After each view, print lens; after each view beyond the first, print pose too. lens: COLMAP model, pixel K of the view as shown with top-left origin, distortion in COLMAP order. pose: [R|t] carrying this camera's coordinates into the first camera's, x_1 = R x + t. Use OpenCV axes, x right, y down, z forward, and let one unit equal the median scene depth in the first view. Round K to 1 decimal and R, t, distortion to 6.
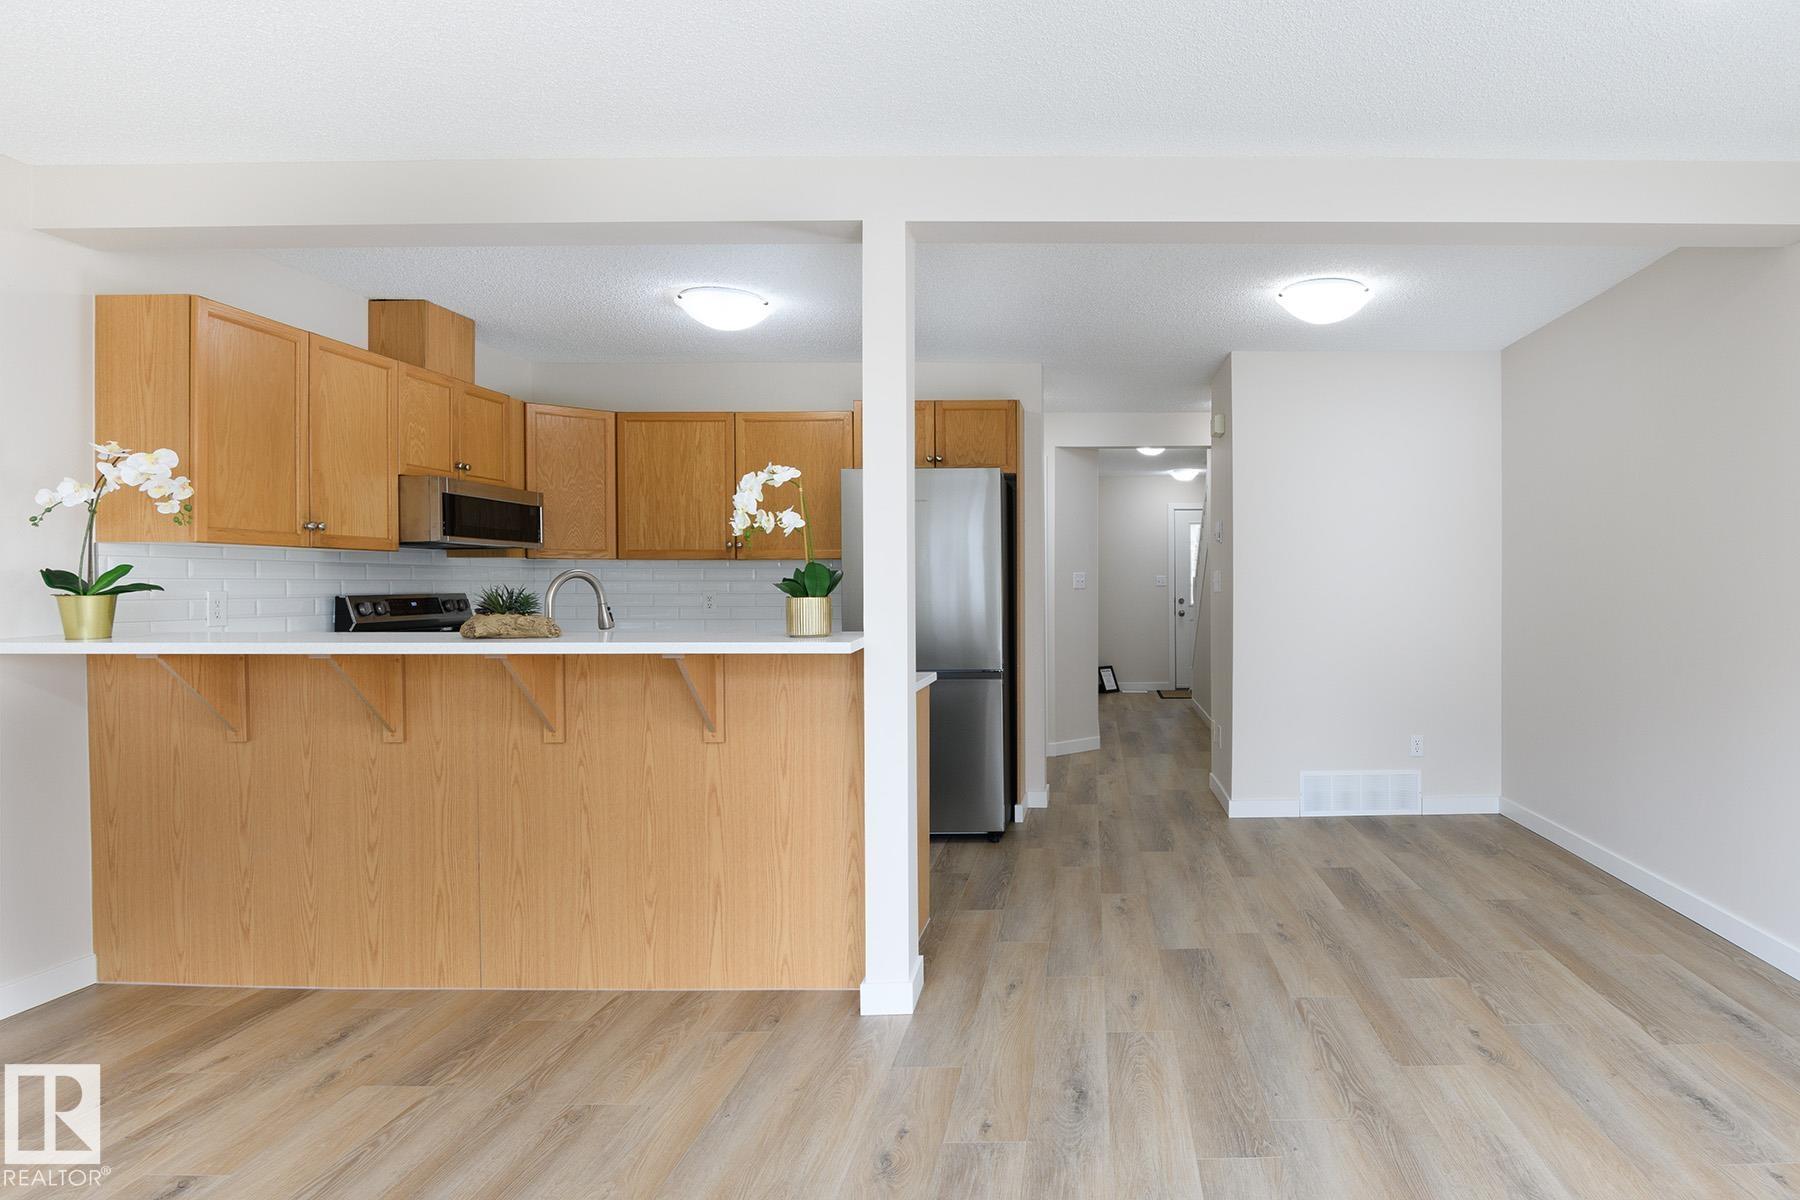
lens RADIAL K [[997.9, 0, 1113.4], [0, 997.9, 596.4], [0, 0, 1]] dist [-0.021361, -0.001428]
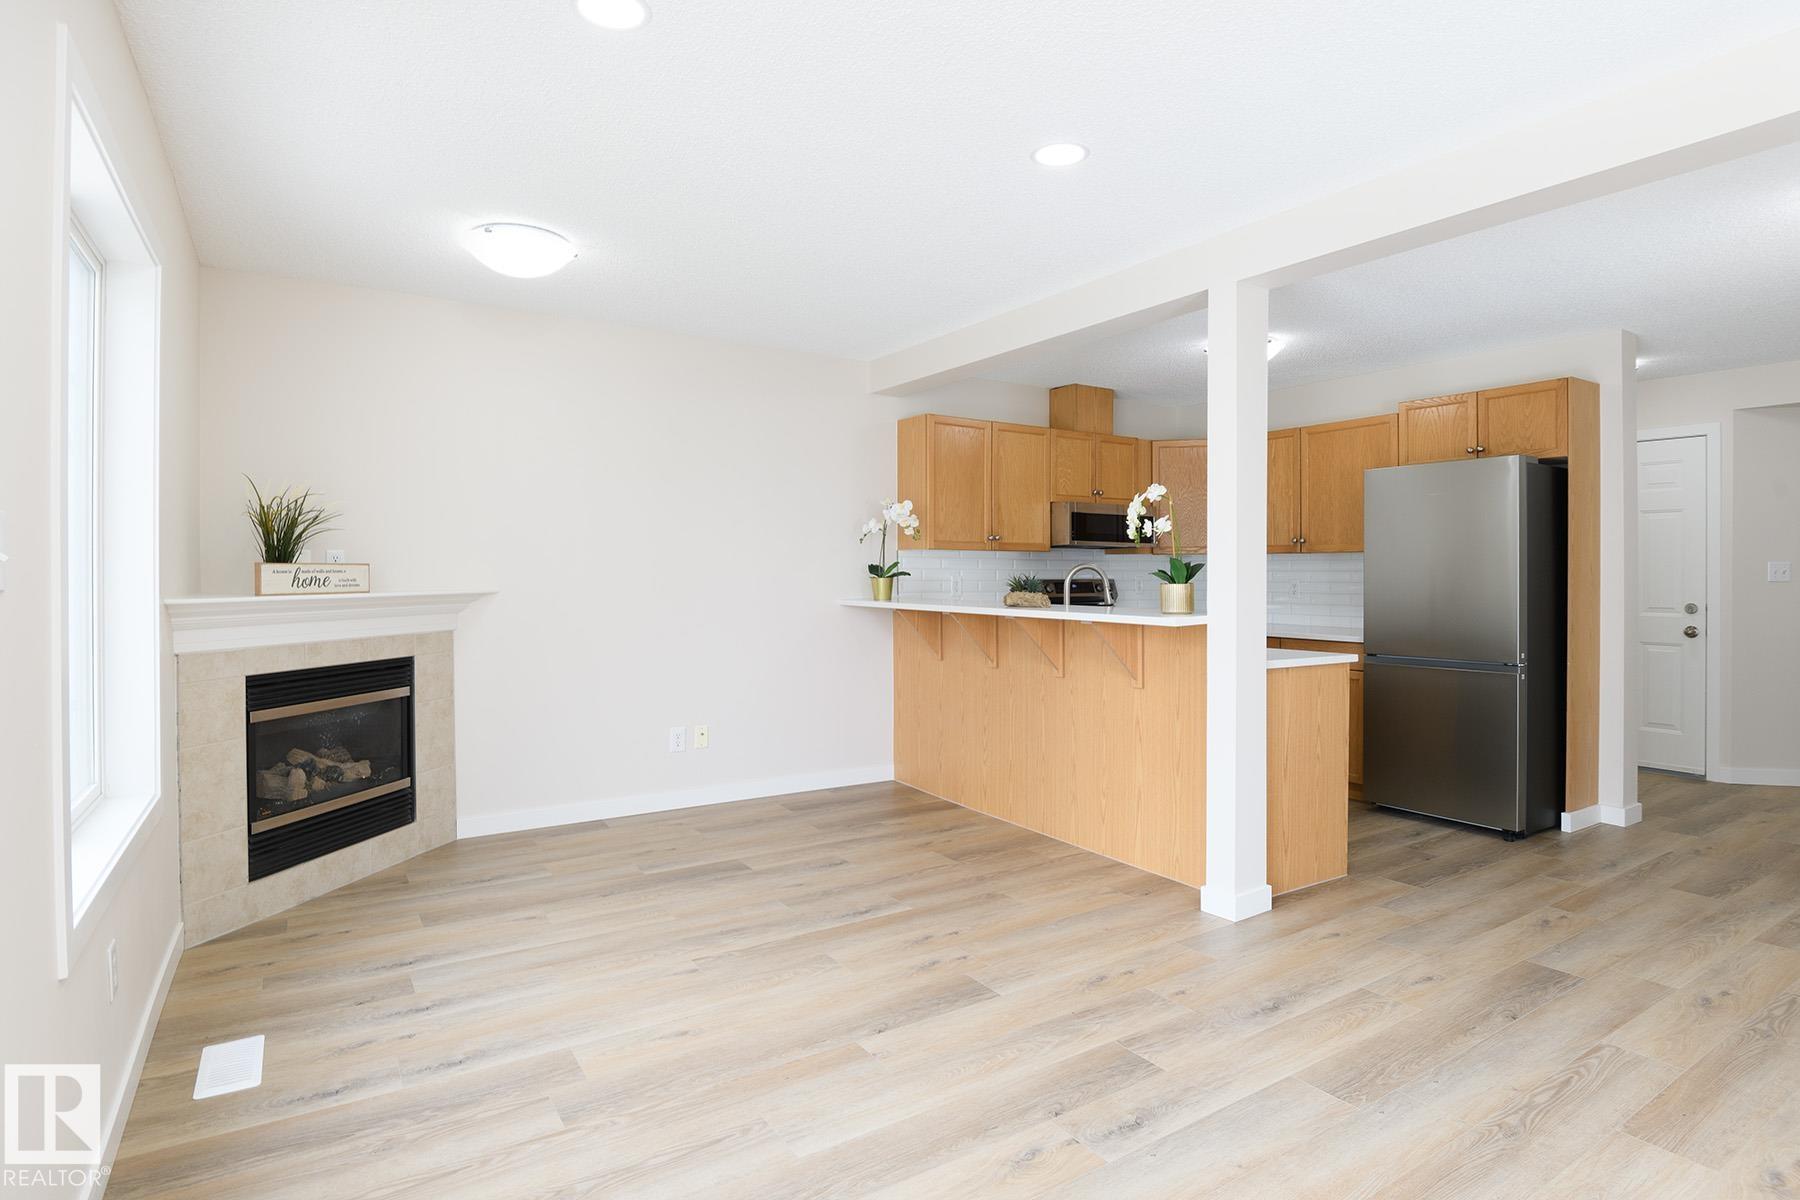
lens RADIAL K [[942.9, 0, 908.8], [0, 942.9, 580.7], [0, 0, 1]] dist [-0.021964, -0.002204]
pose [[0.531029, 0.010705, -0.847286, 0.529356], [-0.014406, 0.999890, 0.003604, -0.002304], [0.847231, 0.010292, 0.531125, 0.030630]]
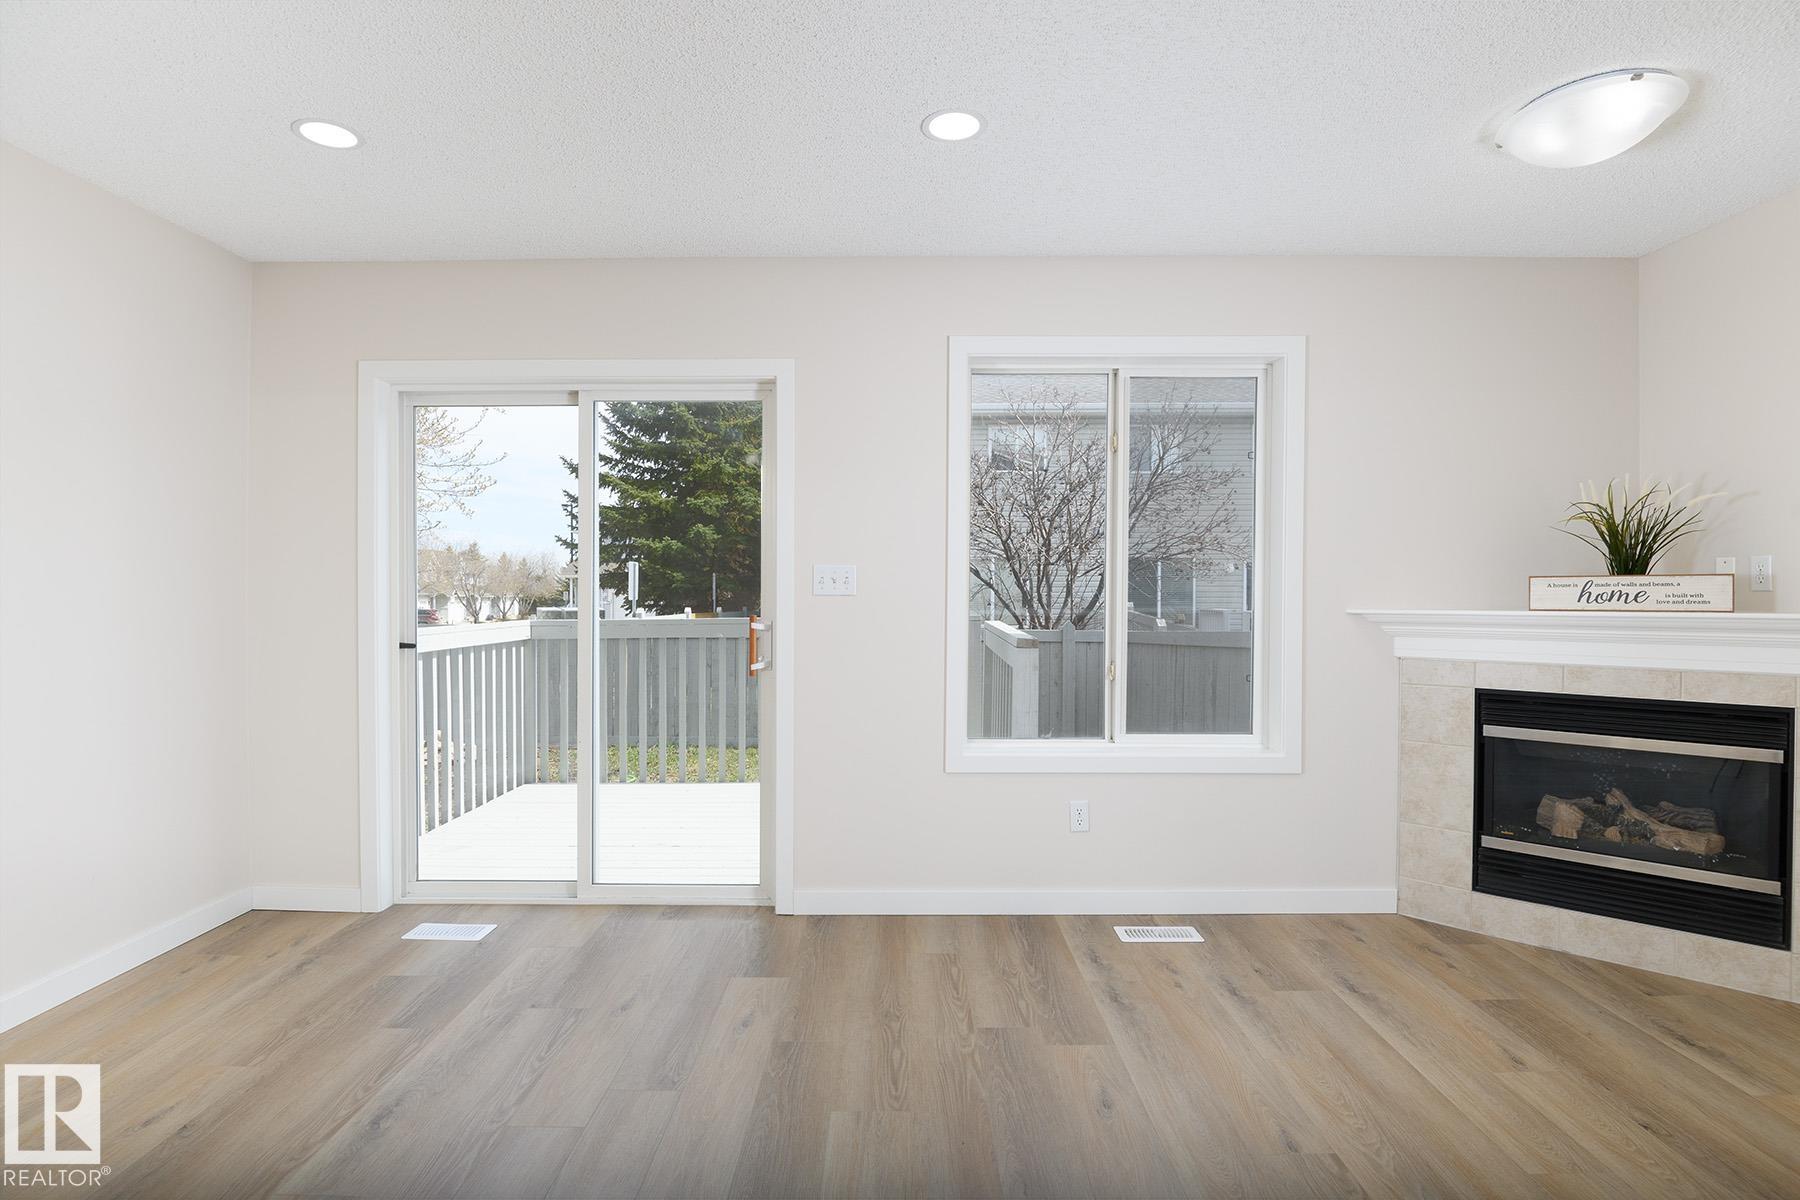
lens RADIAL K [[876.1, 0, 899.5], [0, 876.1, 592.4], [0, 0, 1]] dist [-0.026194, -0.000610]
pose [[-0.999779, 0.004164, 0.020615, -0.122207], [0.004501, 0.999856, 0.016347, -0.009372], [-0.020544, 0.016436, -0.999654, 0.972914]]
